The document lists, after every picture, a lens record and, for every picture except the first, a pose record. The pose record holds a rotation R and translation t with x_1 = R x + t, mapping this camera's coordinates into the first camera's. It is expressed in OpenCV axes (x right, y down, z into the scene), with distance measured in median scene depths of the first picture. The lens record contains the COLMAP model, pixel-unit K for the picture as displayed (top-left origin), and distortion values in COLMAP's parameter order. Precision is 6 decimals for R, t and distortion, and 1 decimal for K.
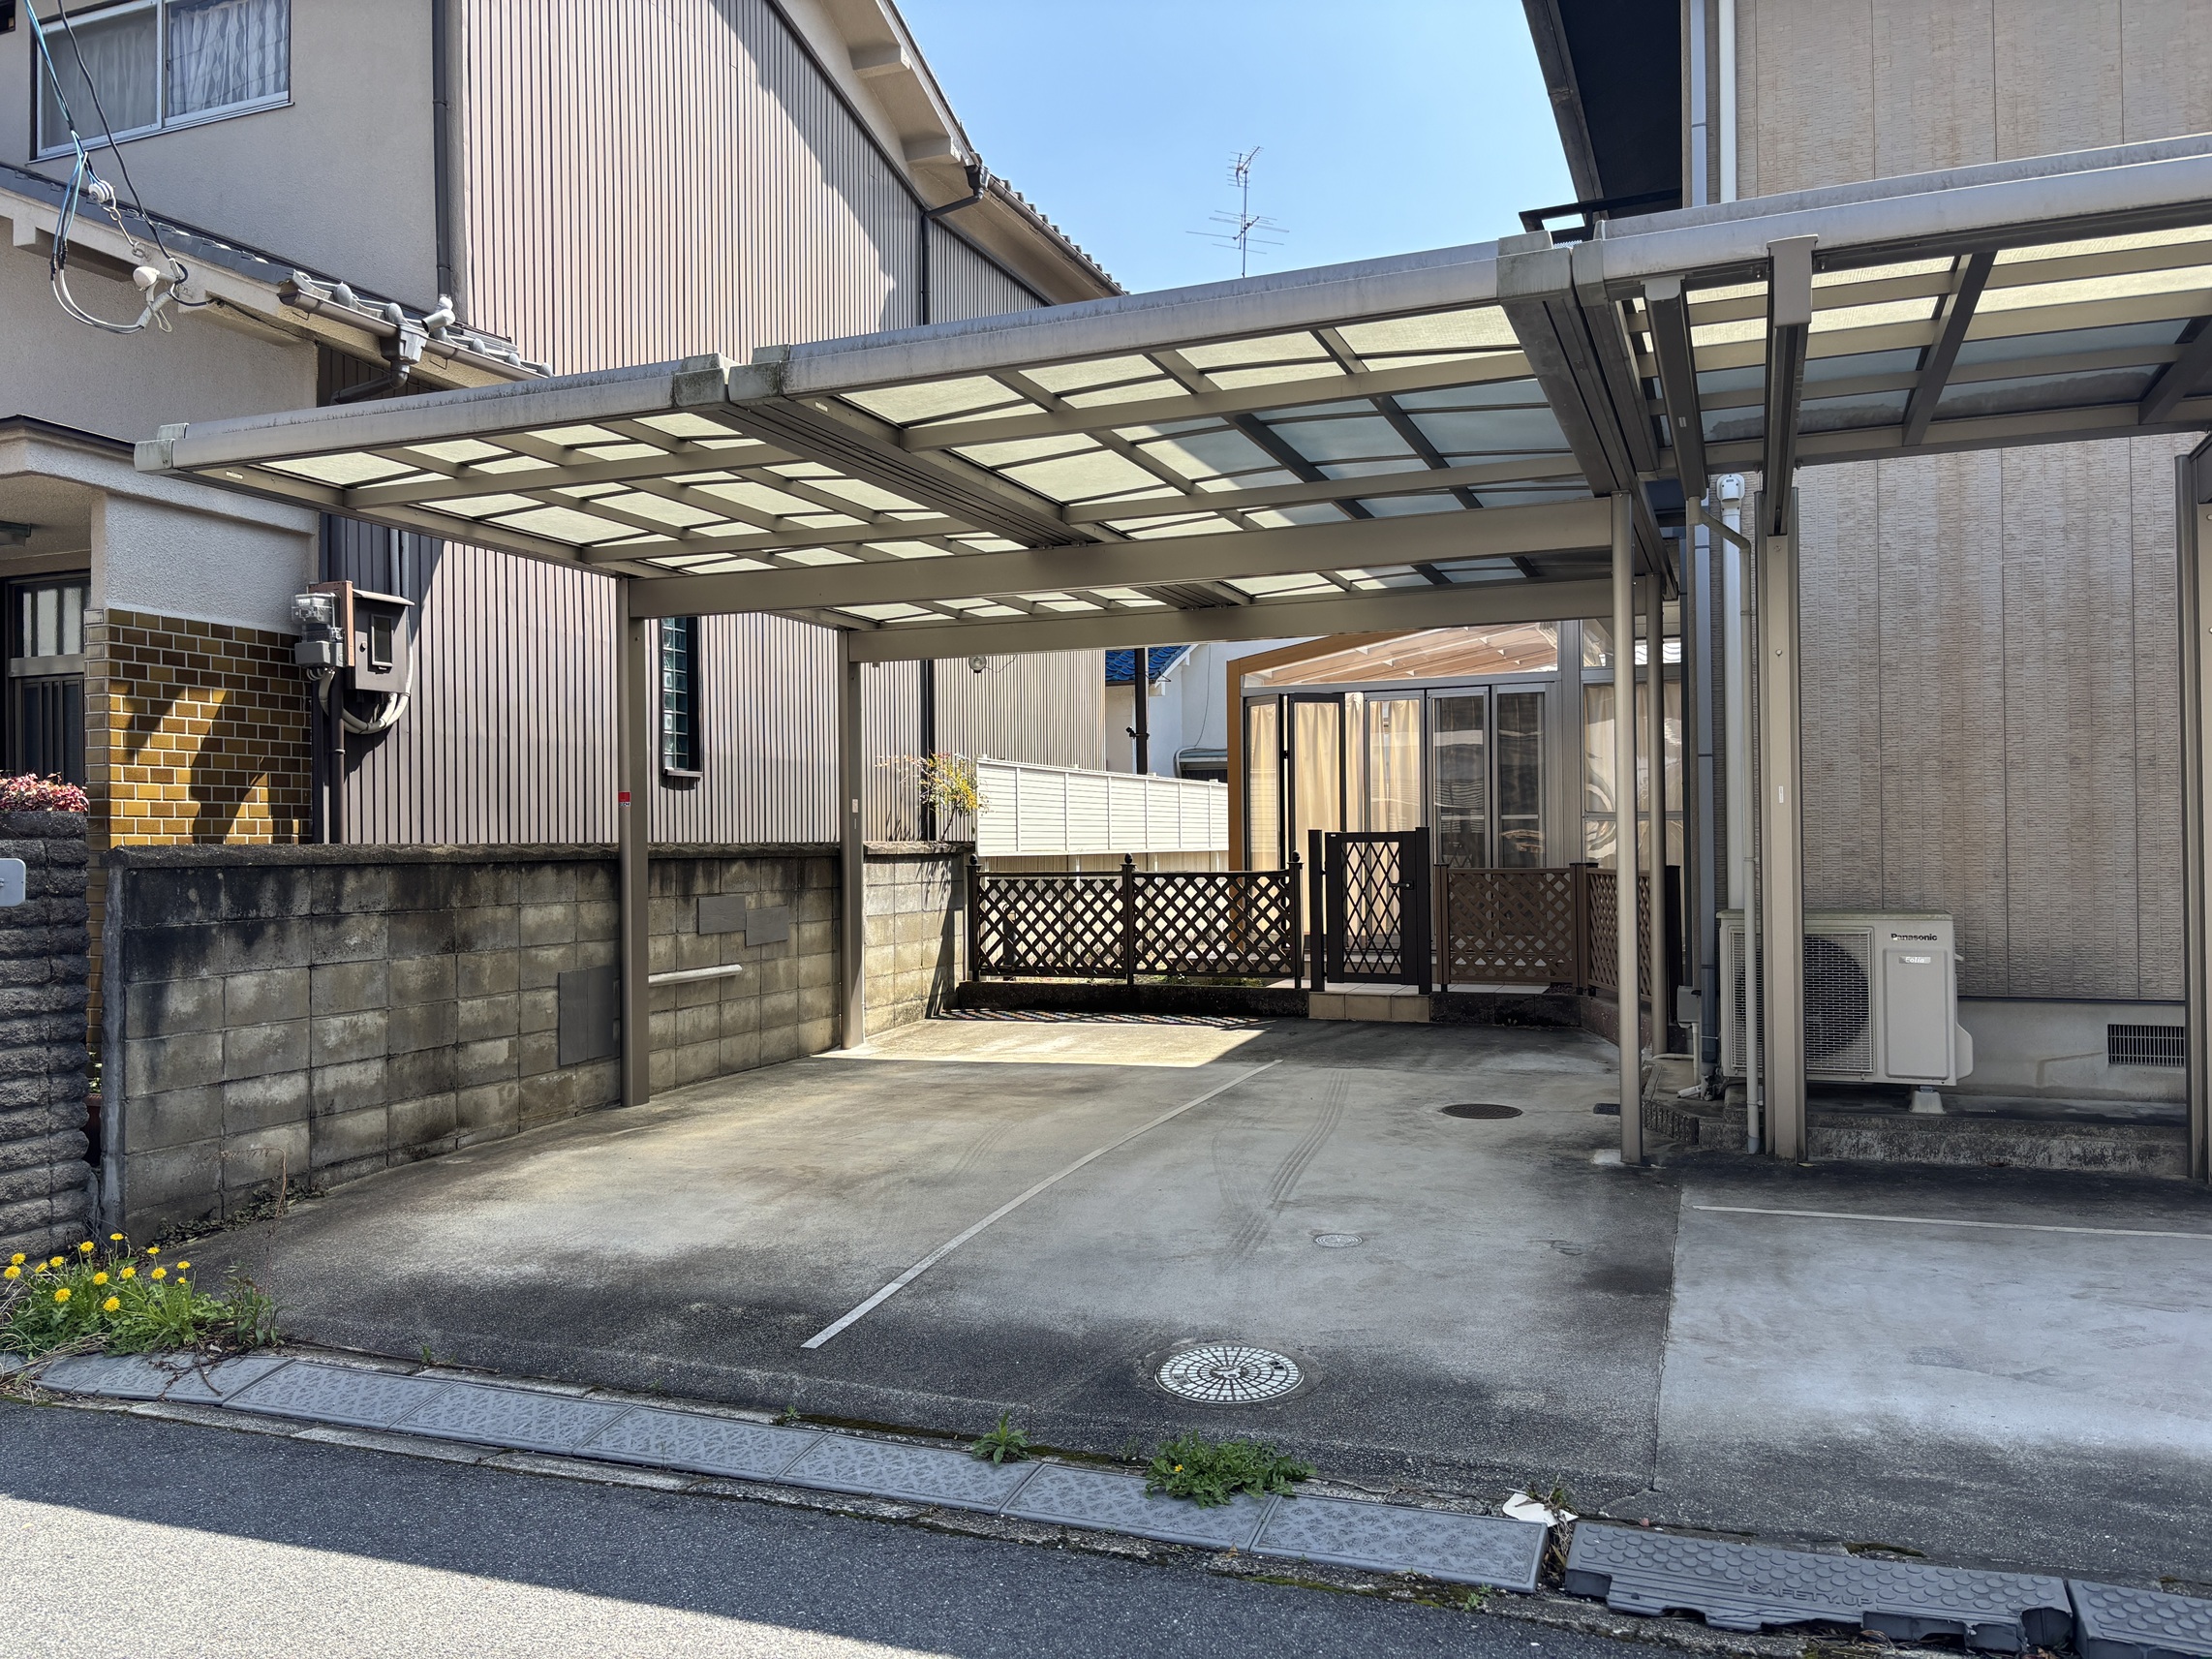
lens RADIAL K [[1678.5, 0, 1108.4], [0, 1678.5, 833.0], [0, 0, 1]] dist [0.036034, -0.030323]
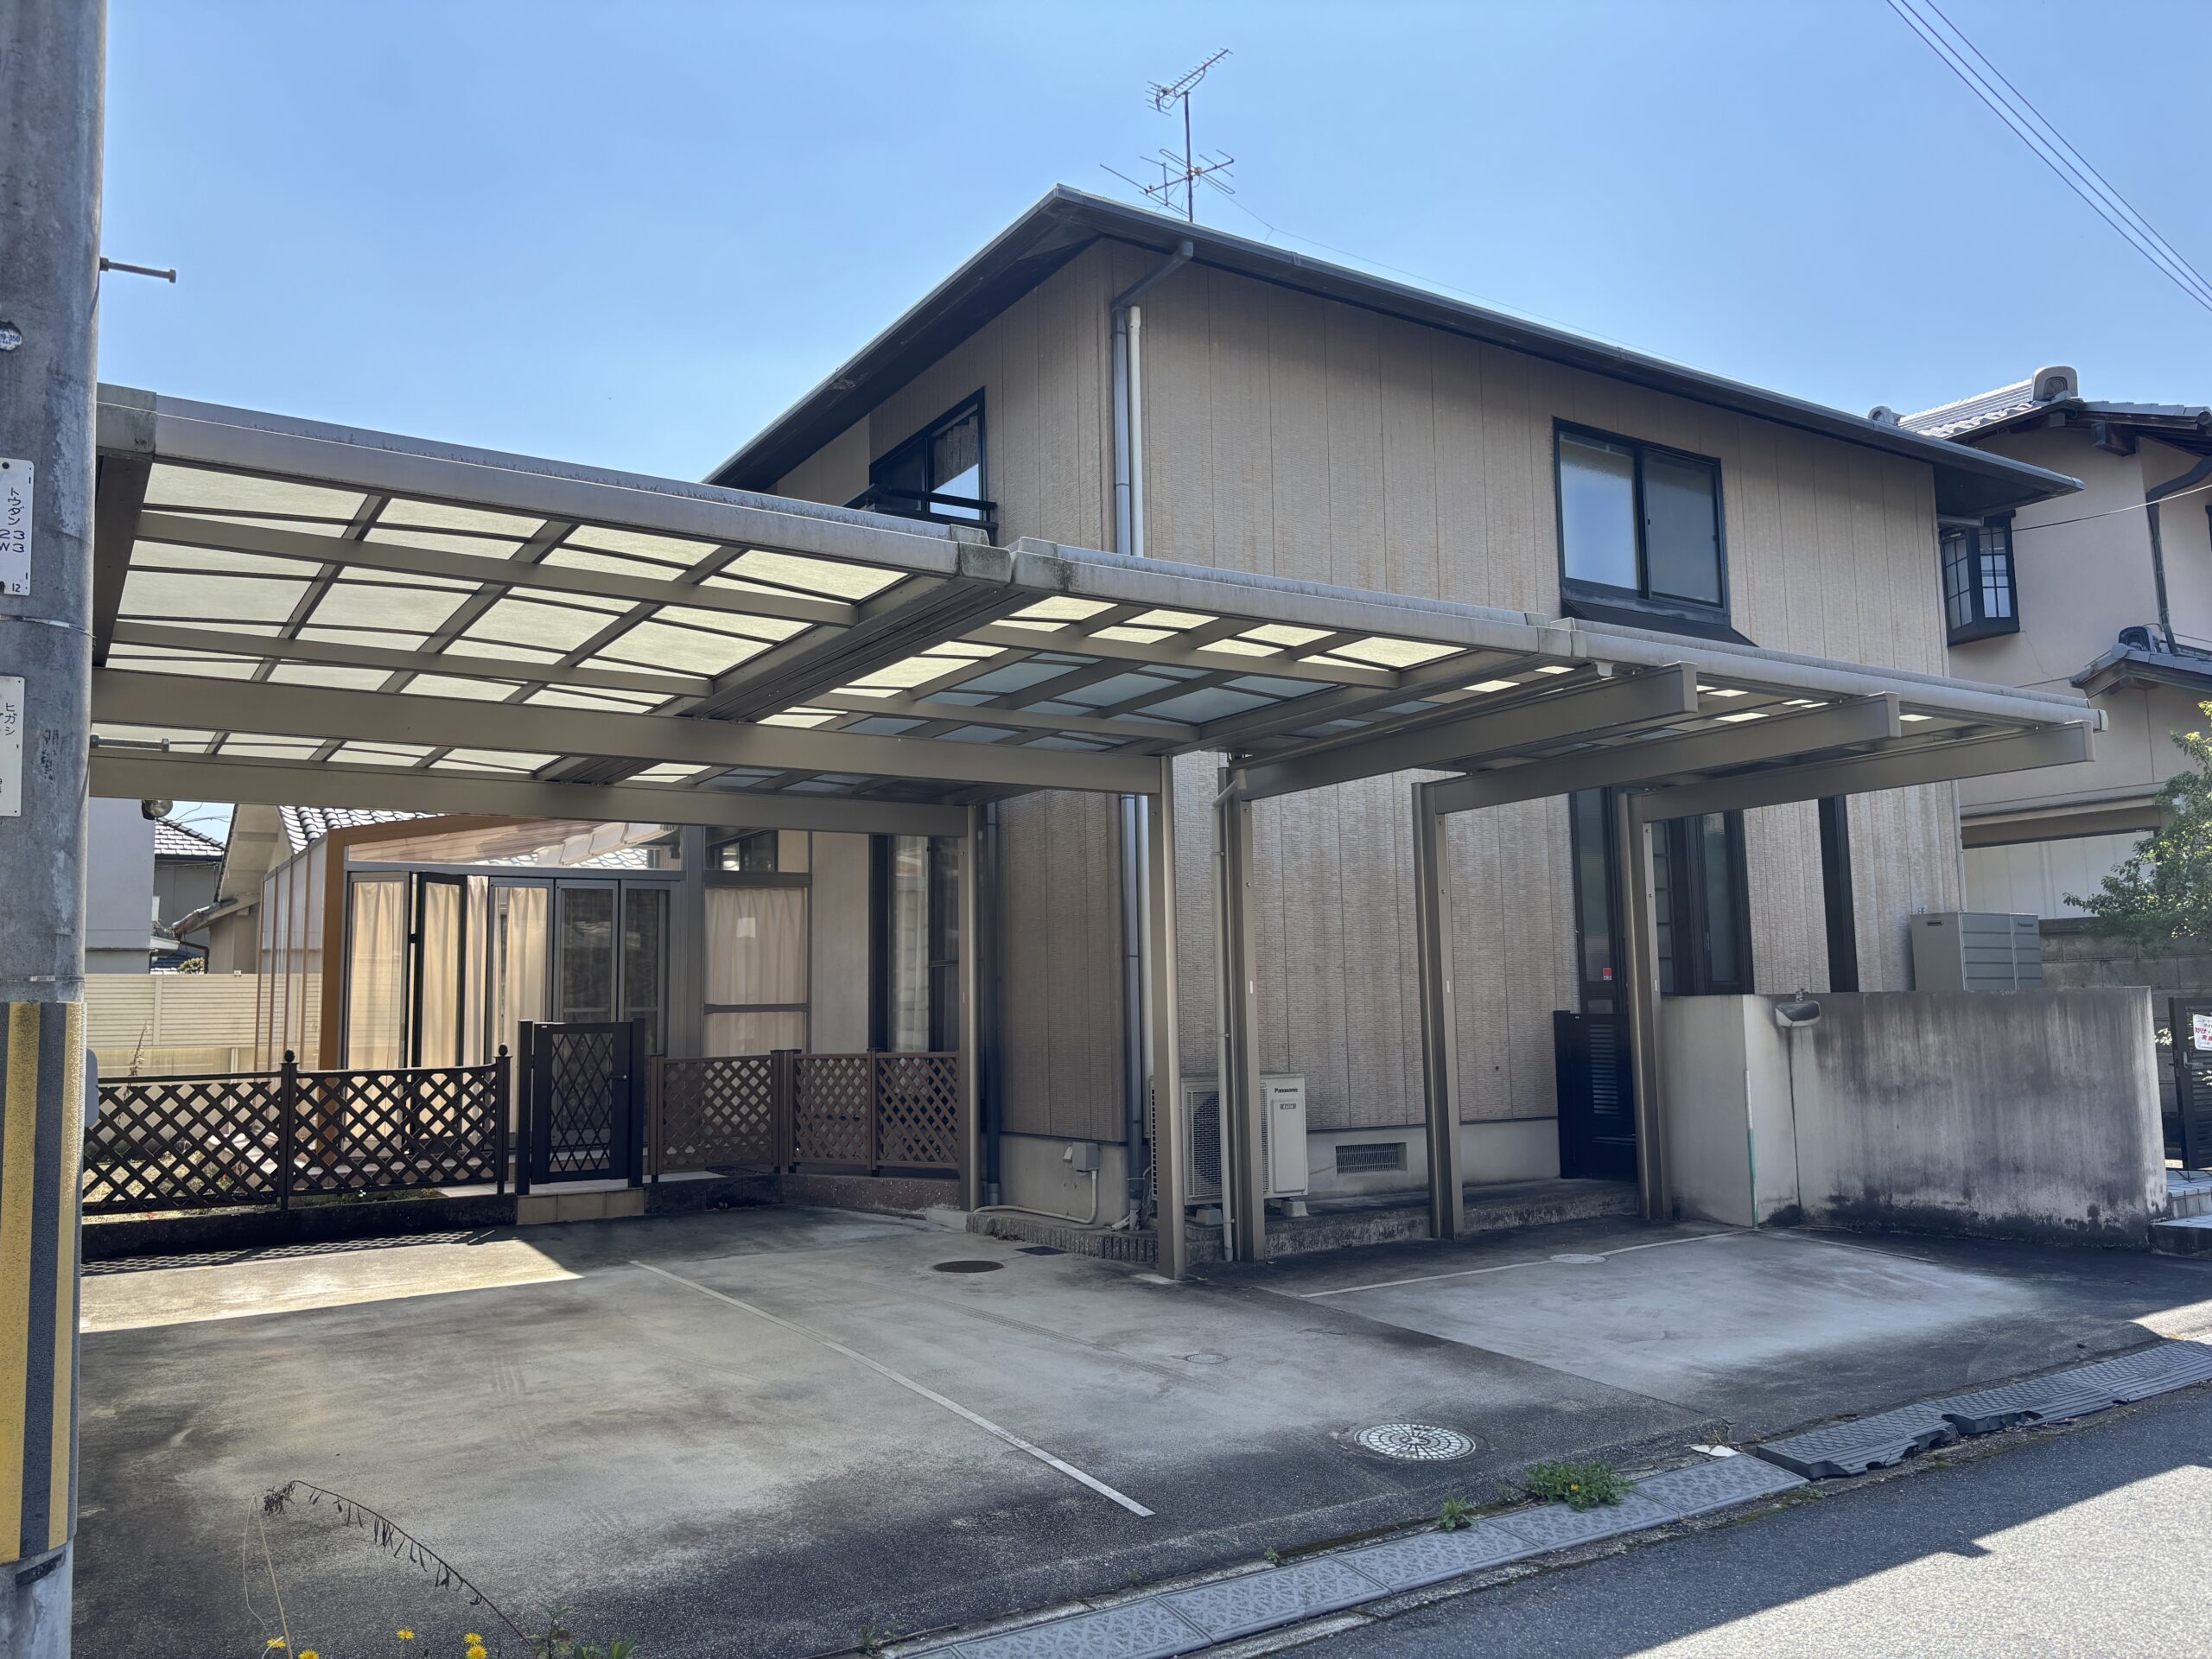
lens RADIAL K [[1678.5, 0, 1114.7], [0, 1678.5, 813.7], [0, 0, 1]] dist [0.036034, -0.030323]
pose [[0.581360, 0.099970, 0.807481, -0.515326], [0.006871, 0.991785, -0.127735, 0.006781], [-0.813617, 0.079808, 0.575897, 0.192651]]
